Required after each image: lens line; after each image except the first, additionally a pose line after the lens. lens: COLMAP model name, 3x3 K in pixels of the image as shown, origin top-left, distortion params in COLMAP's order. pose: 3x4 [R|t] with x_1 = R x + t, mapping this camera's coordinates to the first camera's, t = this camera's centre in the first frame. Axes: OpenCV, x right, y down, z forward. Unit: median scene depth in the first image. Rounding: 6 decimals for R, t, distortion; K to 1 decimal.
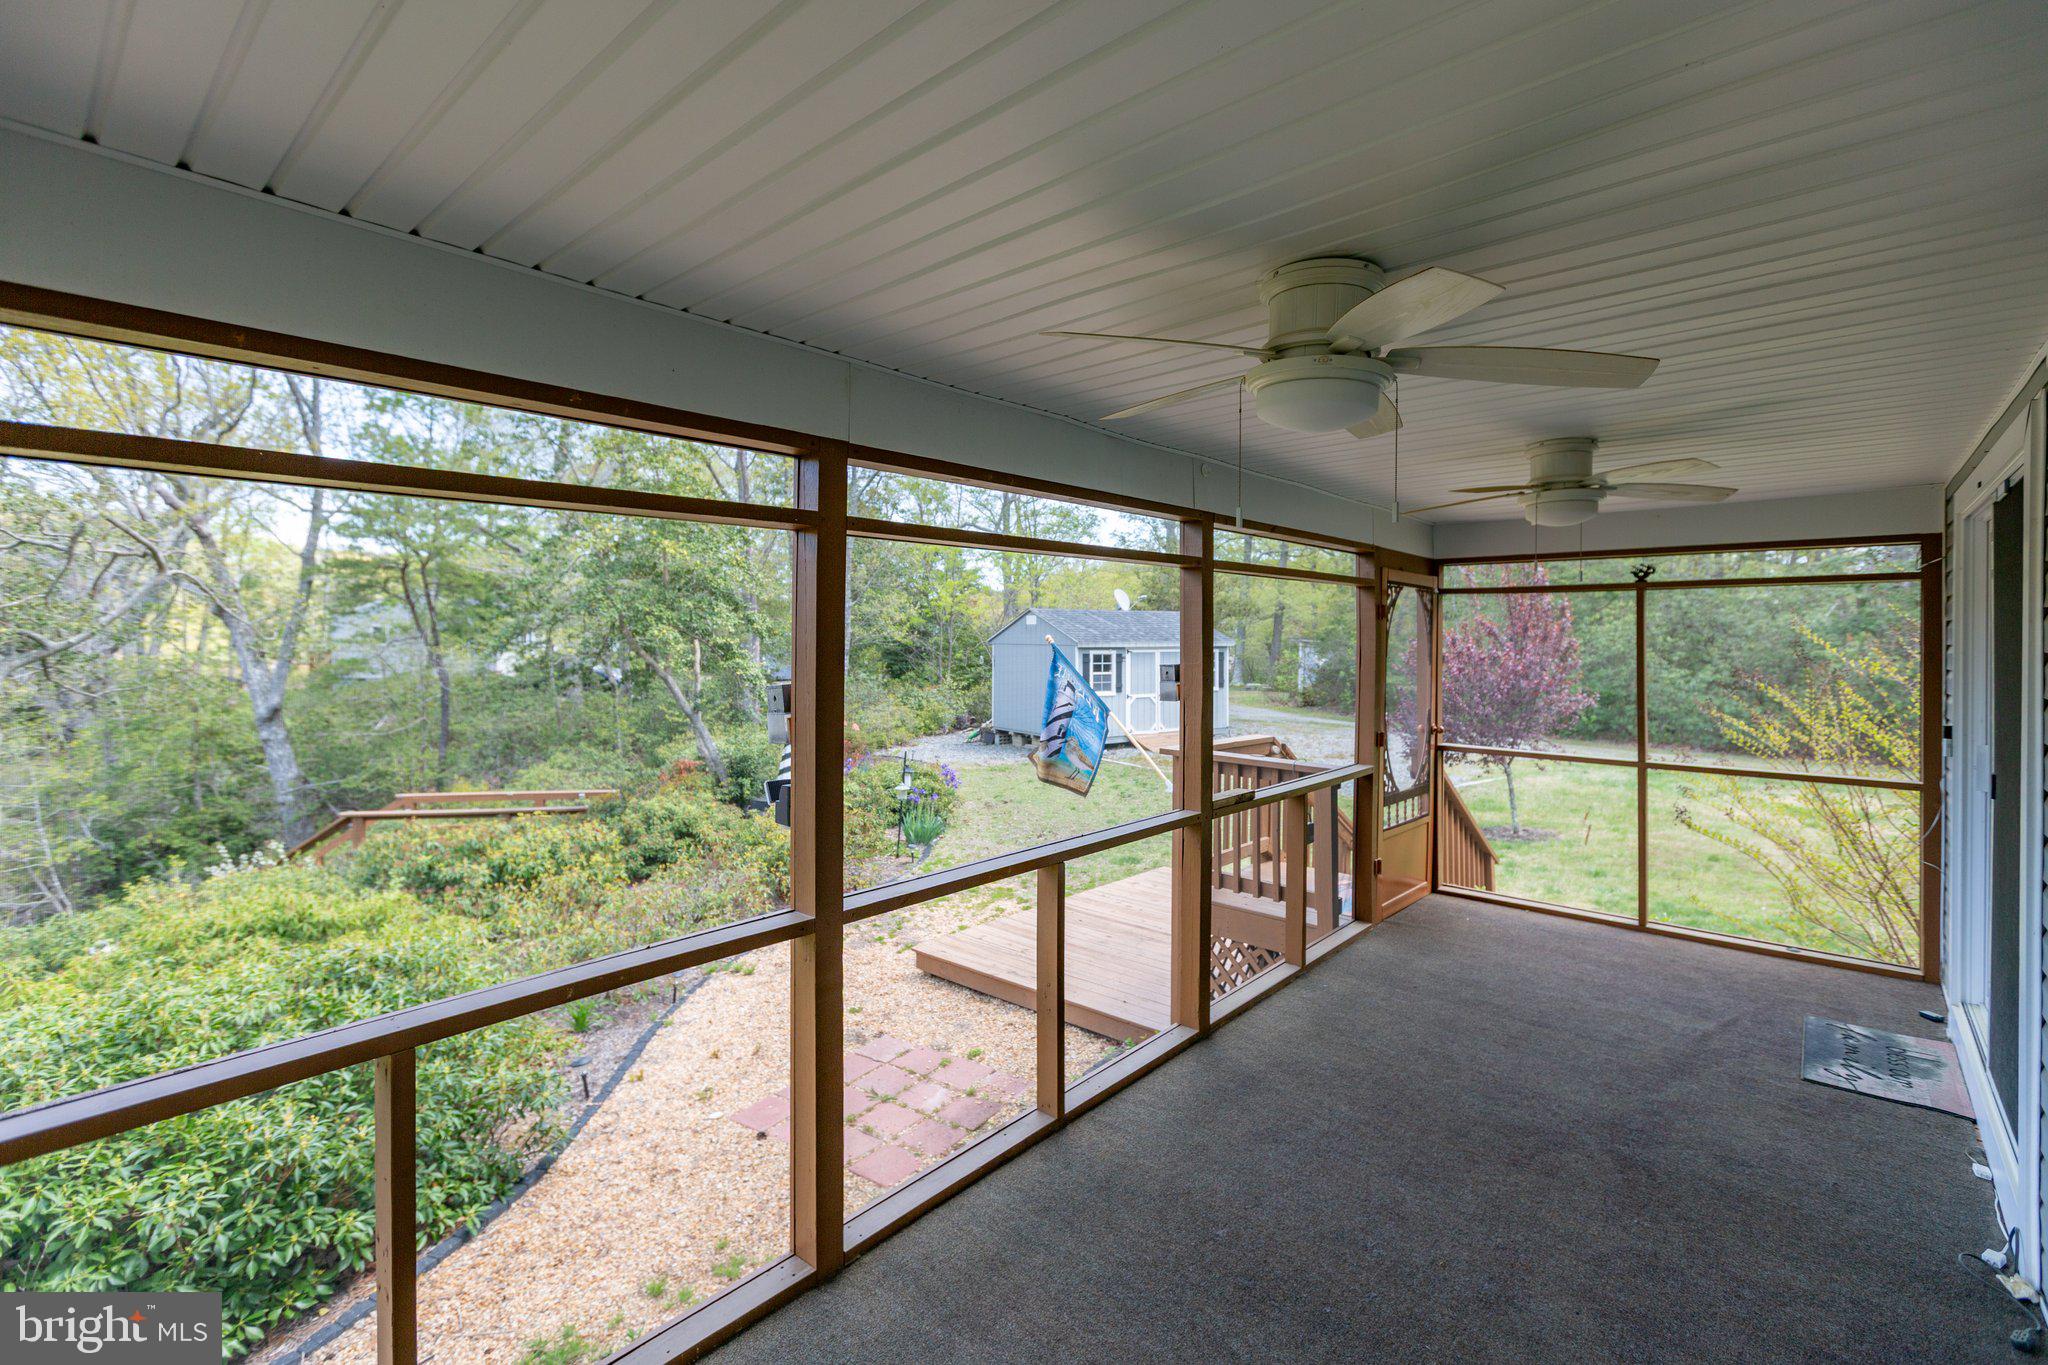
lens RADIAL K [[918.7, 0, 1032.2], [0, 918.7, 642.0], [0, 0, 1]] dist [-0.000013, -0.000112]
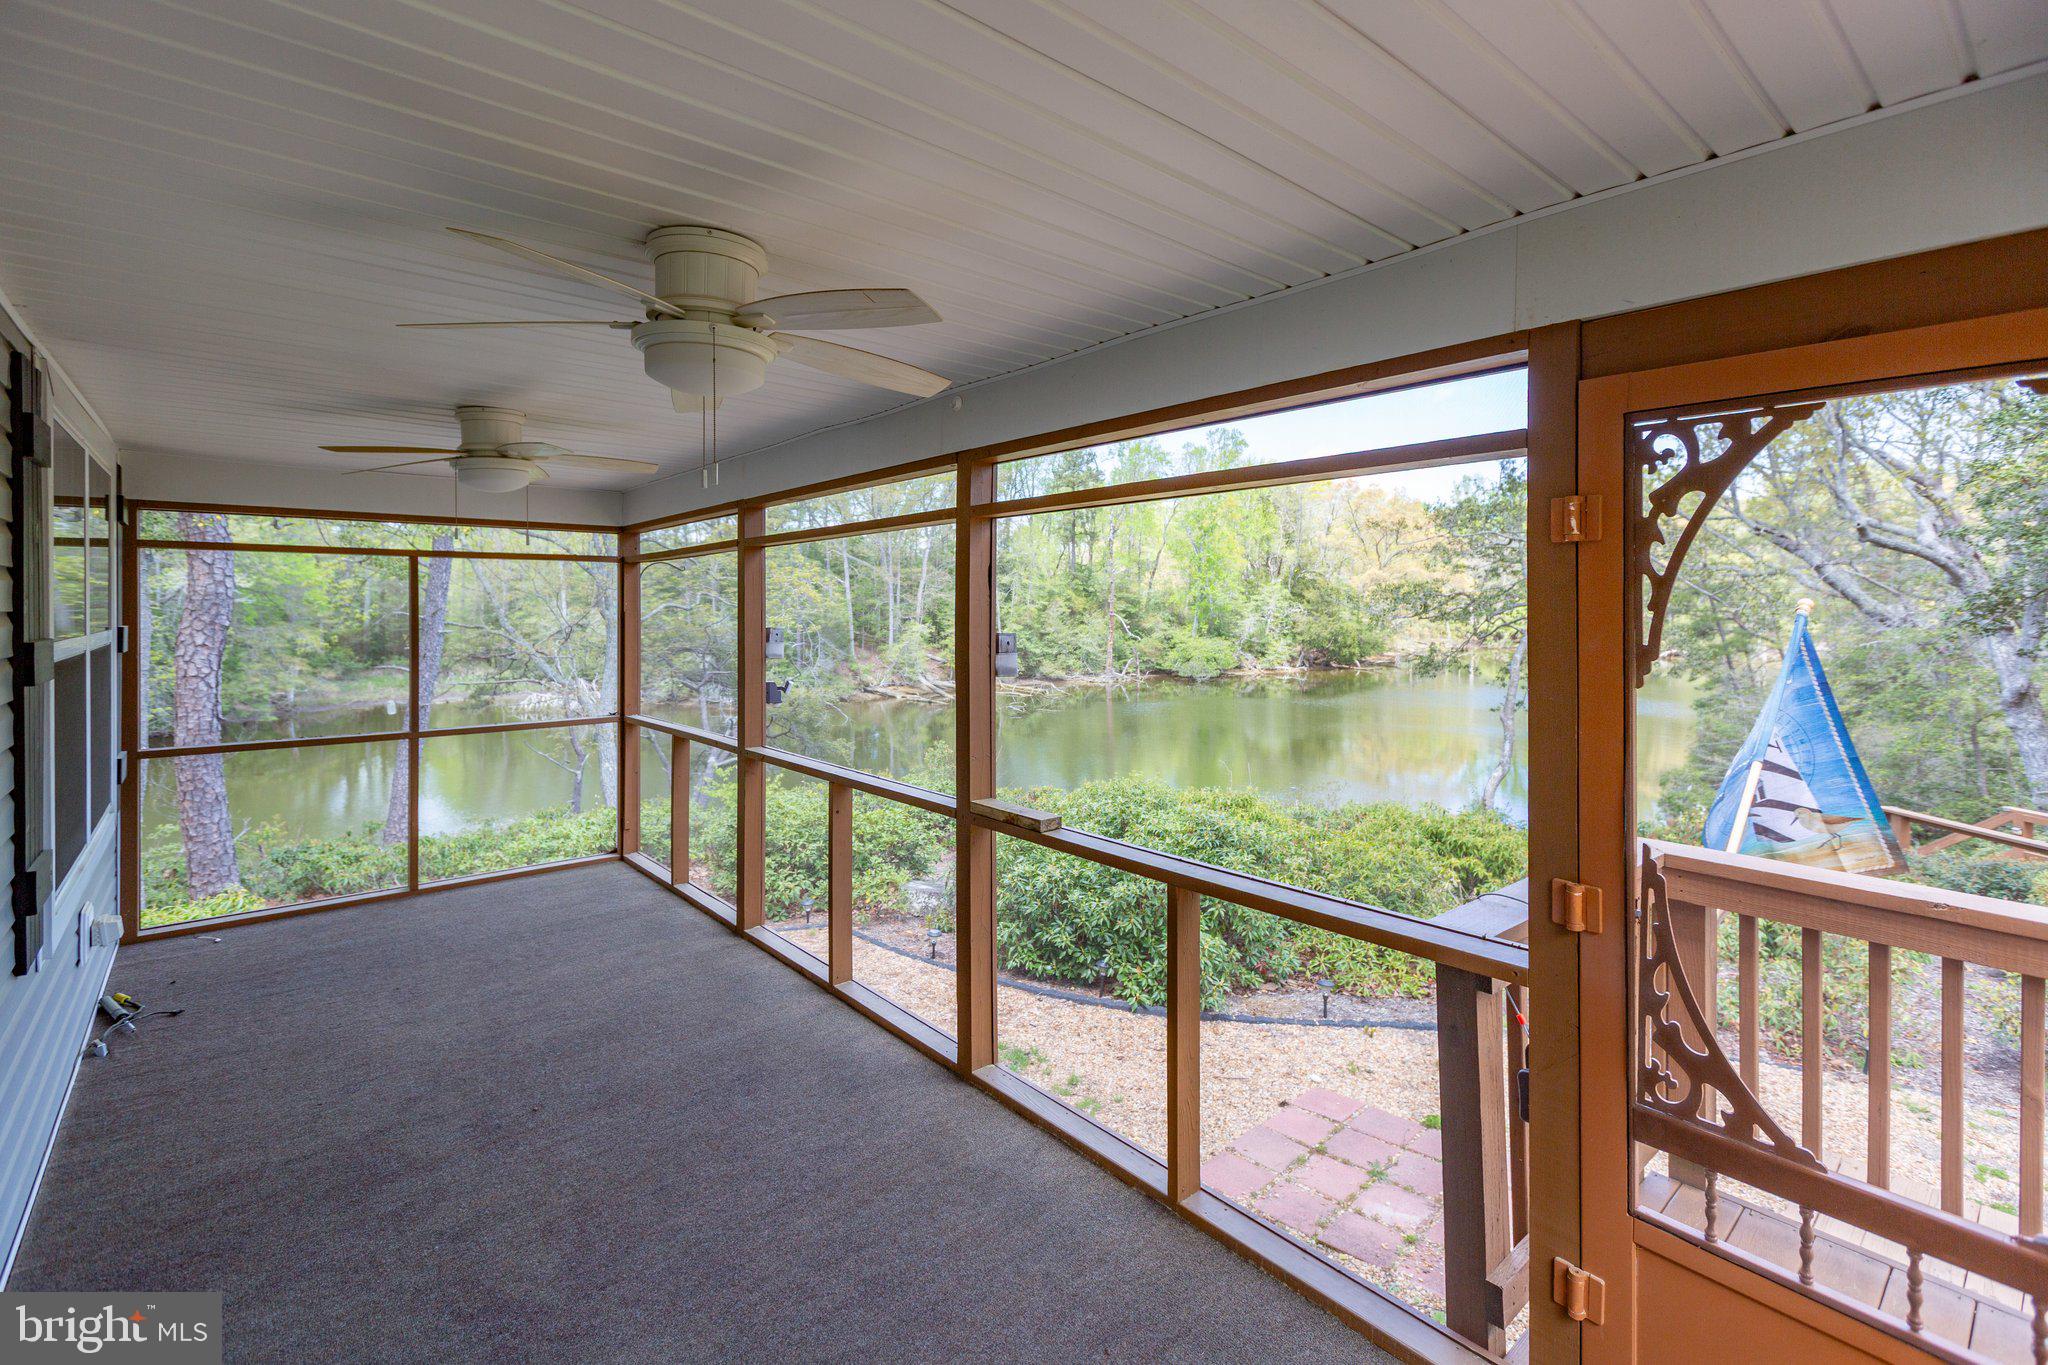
lens RADIAL K [[942.1, 0, 1029.9], [0, 942.1, 607.1], [0, 0, 1]] dist [-0.000729, -0.000439]
pose [[-0.151967, -0.002609, -0.988382, 0.992623], [-0.006314, 0.999979, -0.001669, 0.000934], [0.988365, 0.005987, -0.151980, 1.150026]]
